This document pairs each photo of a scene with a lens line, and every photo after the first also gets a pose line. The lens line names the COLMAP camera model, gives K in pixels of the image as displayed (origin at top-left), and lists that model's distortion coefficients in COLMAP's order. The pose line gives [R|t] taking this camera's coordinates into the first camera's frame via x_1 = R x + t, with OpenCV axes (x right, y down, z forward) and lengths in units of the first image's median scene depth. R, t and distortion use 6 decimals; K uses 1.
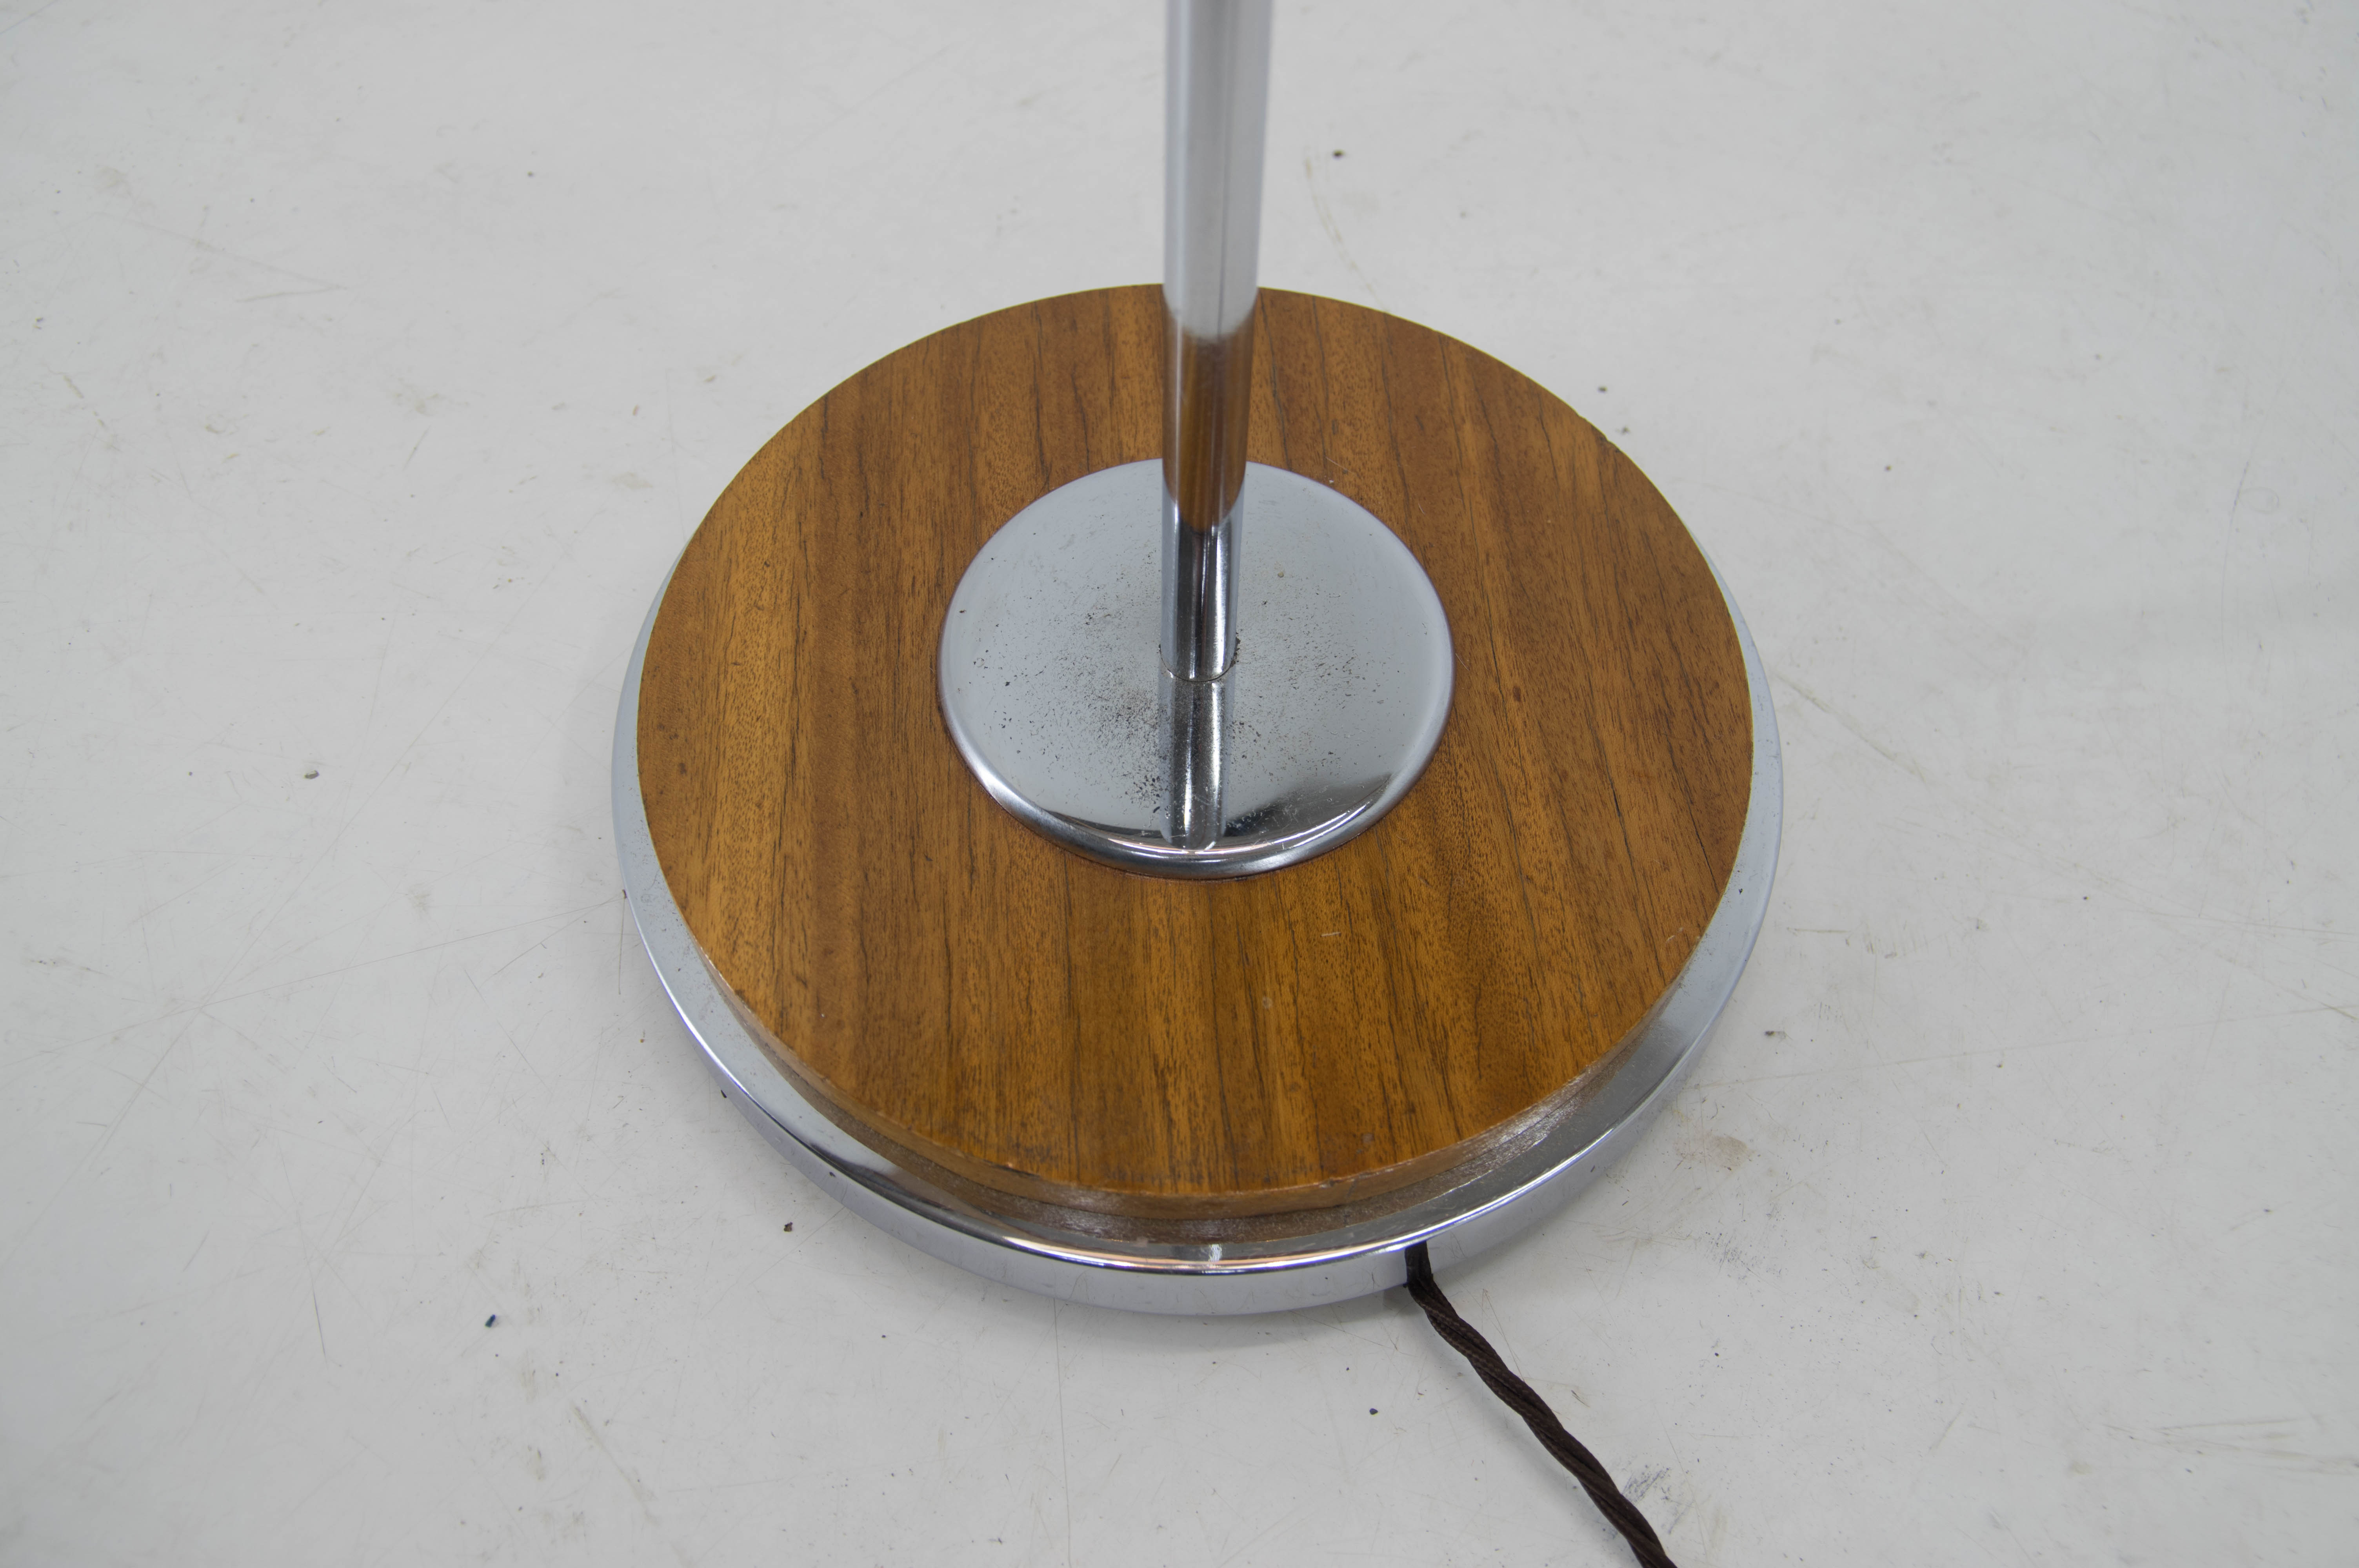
lens RADIAL K [[1837.9, 0, 1185.5], [0, 1837.9, 789.2], [0, 0, 1]] dist [-0.080984, -0.002196]
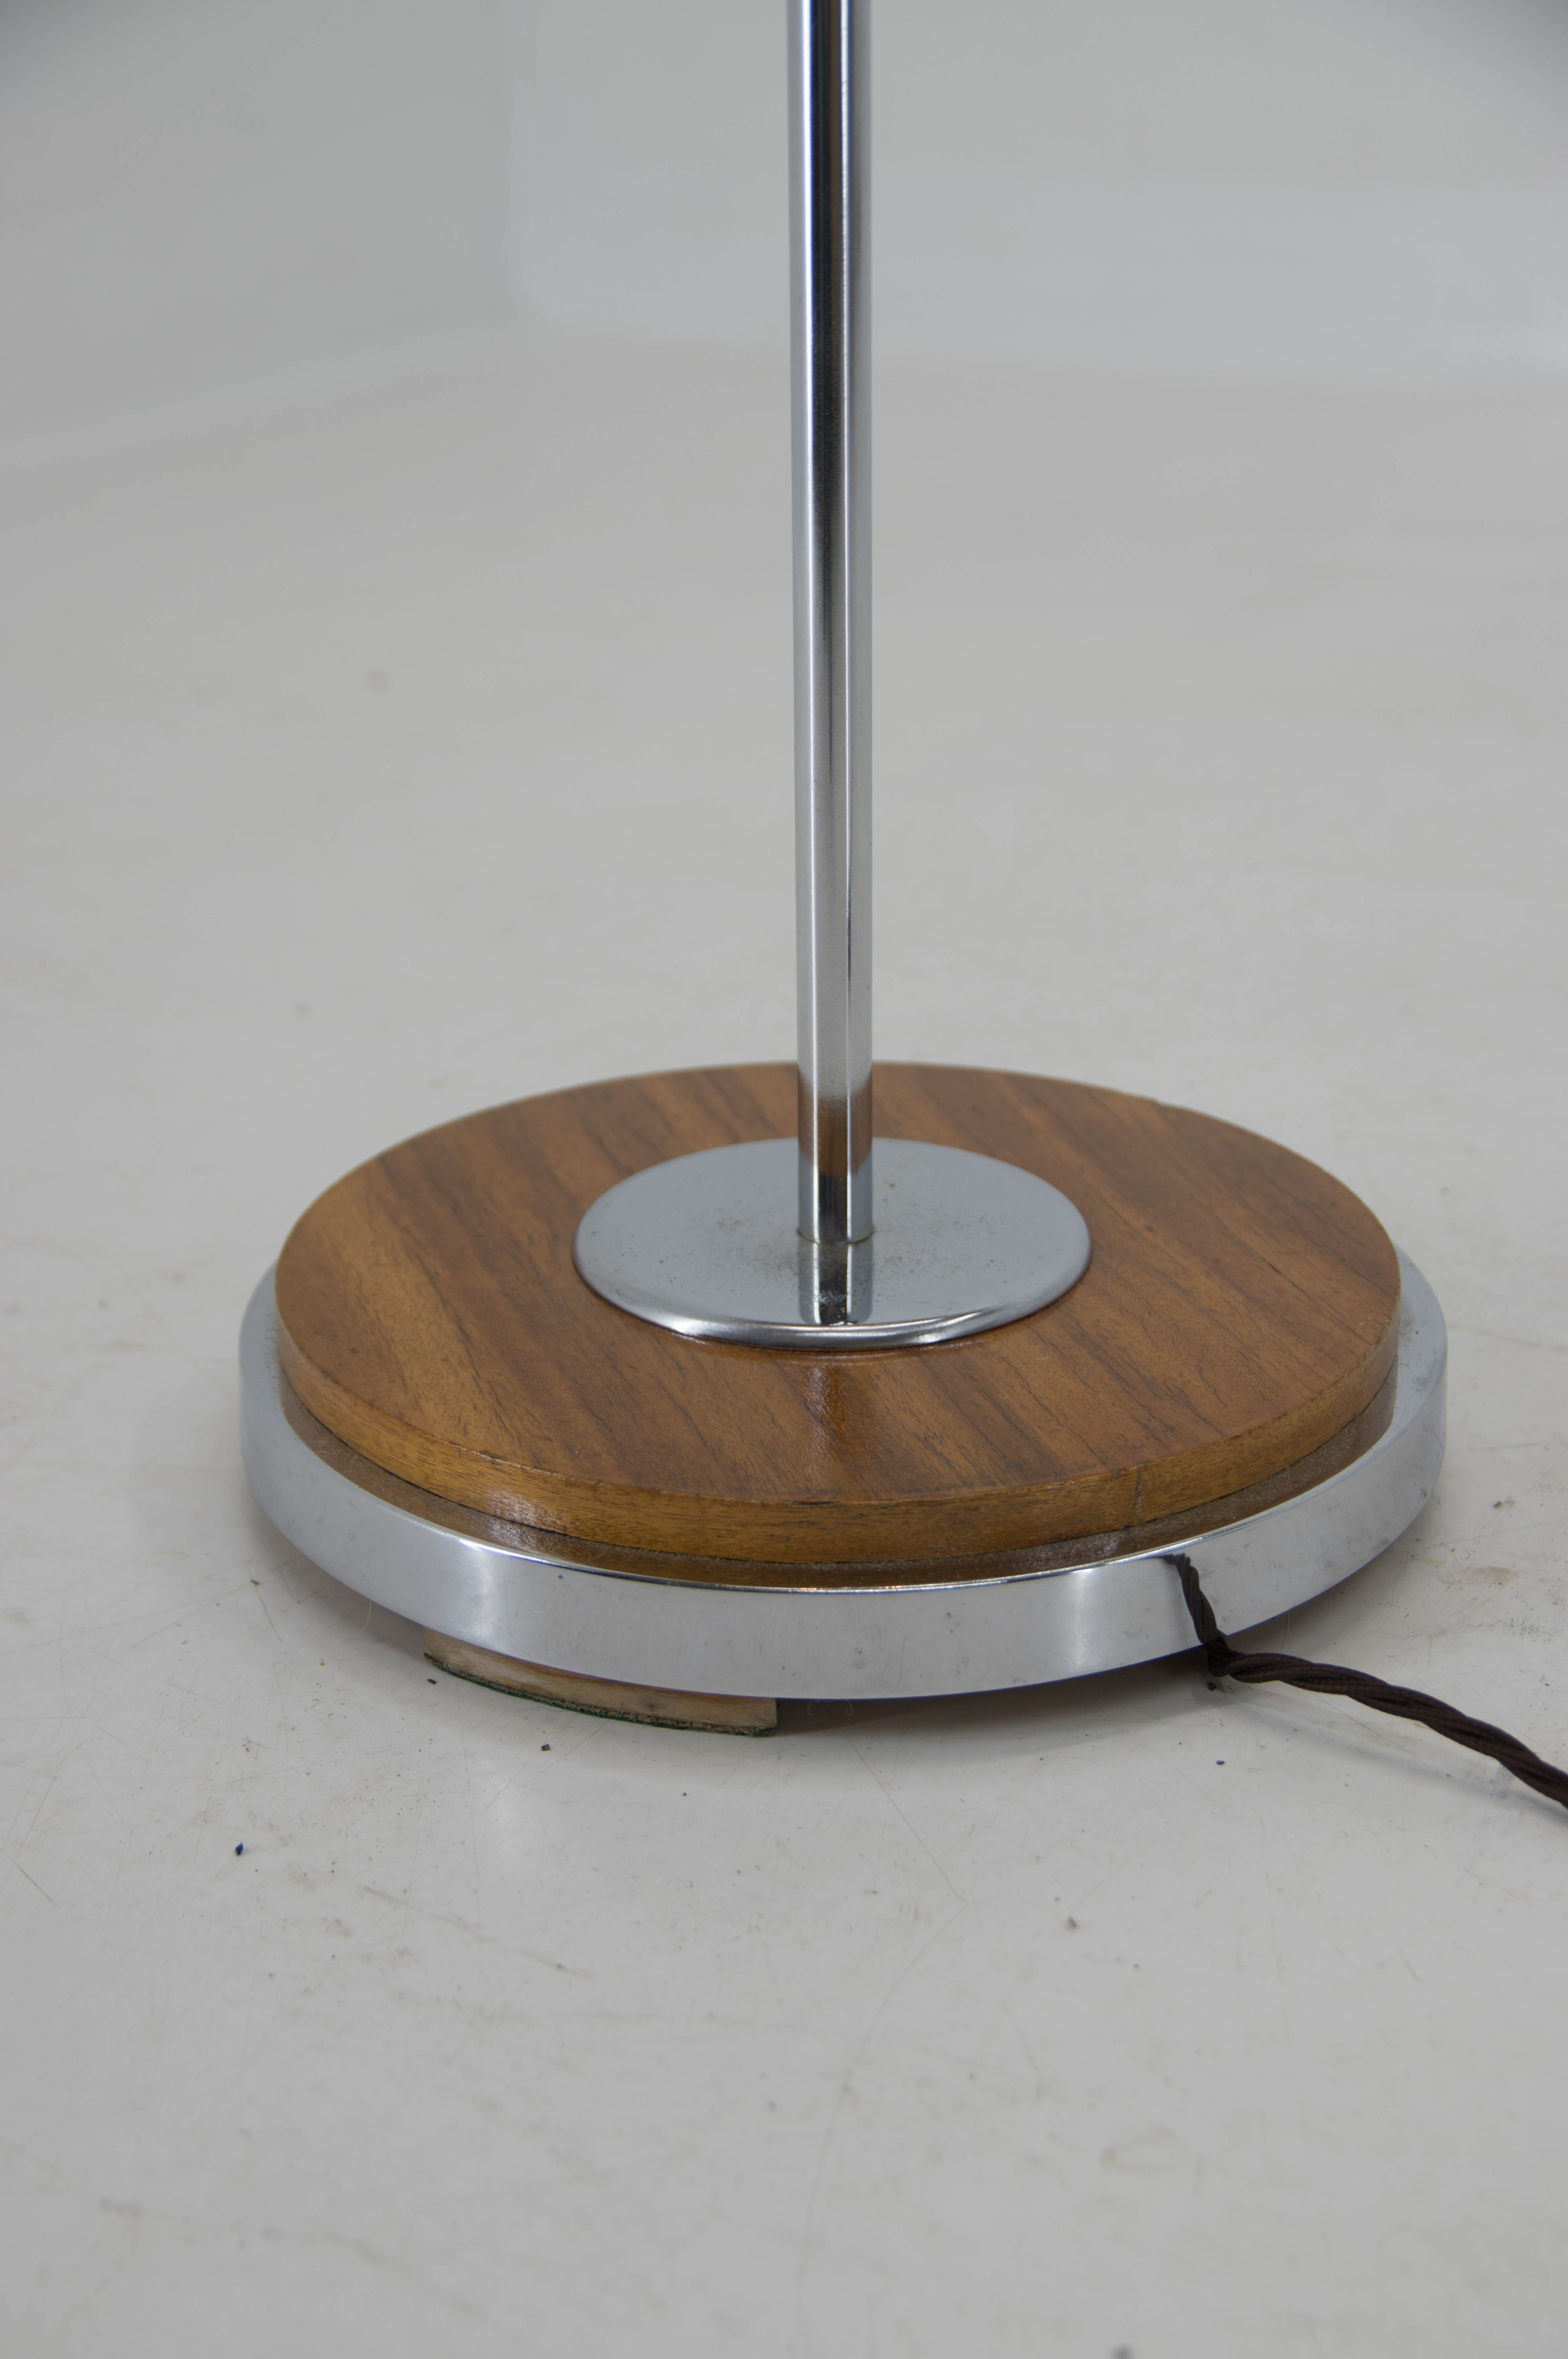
lens RADIAL K [[3368.8, 0, 783.2], [0, 3368.8, 1178.1], [0, 0, 1]] dist [0.047523, 0.000000]
pose [[0.972180, -0.106060, 0.208847, -0.414467], [0.207914, 0.801374, -0.560866, 0.956552], [-0.107879, 0.588685, 0.801132, -0.504182]]
